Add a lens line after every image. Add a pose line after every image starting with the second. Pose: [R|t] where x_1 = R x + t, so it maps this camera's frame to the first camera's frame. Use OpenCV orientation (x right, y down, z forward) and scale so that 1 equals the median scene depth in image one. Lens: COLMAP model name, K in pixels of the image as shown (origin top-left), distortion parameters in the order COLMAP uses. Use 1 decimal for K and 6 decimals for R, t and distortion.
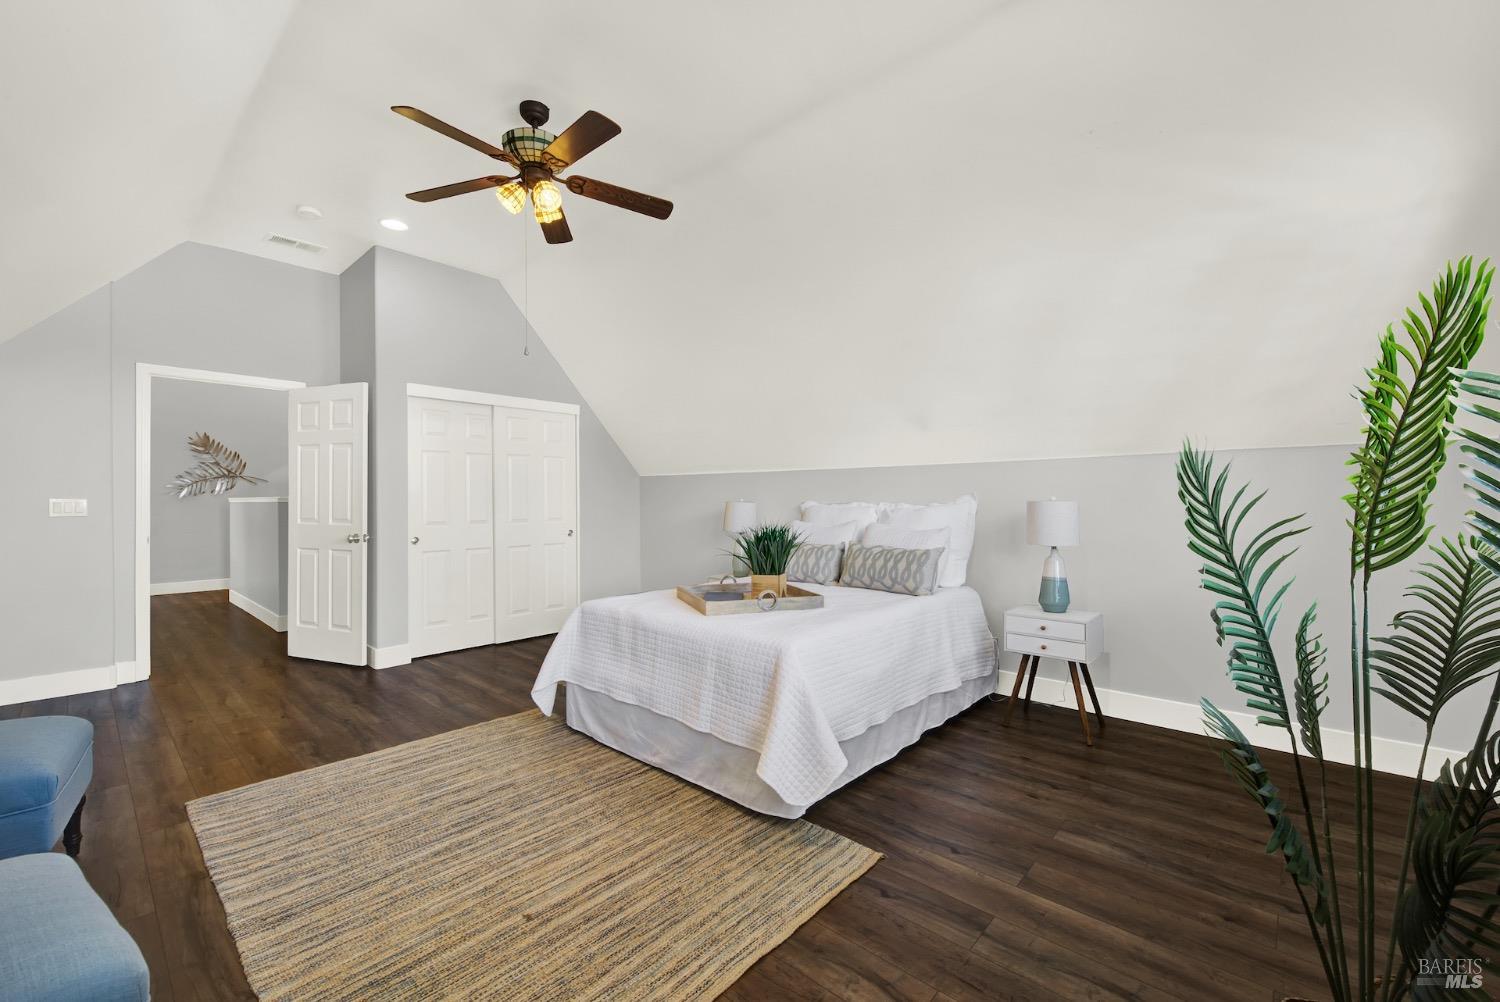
lens RADIAL K [[609.7, 0, 754.2], [0, 609.7, 504.6], [0, 0, 1]] dist [-0.001195, -0.000716]
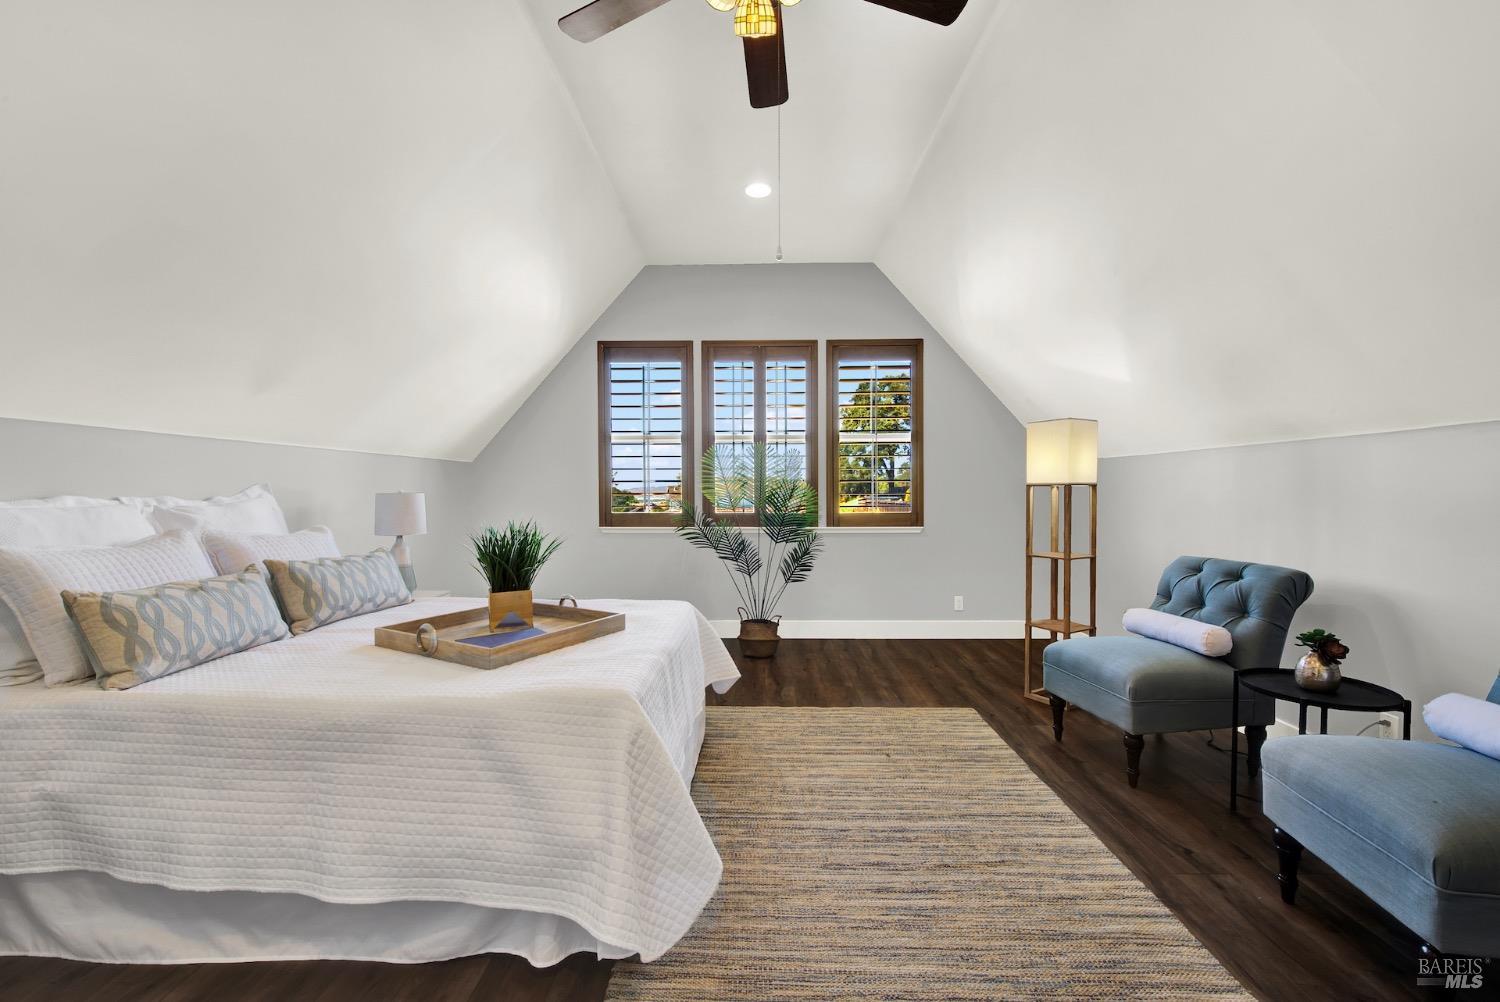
lens RADIAL K [[609.7, 0, 754.2], [0, 609.7, 504.6], [0, 0, 1]] dist [-0.001195, -0.000716]
pose [[-0.655587, -0.007283, 0.755085, -1.089350], [0.012092, 0.999724, 0.020142, -0.000900], [-0.755023, 0.022335, -0.655318, 1.867559]]
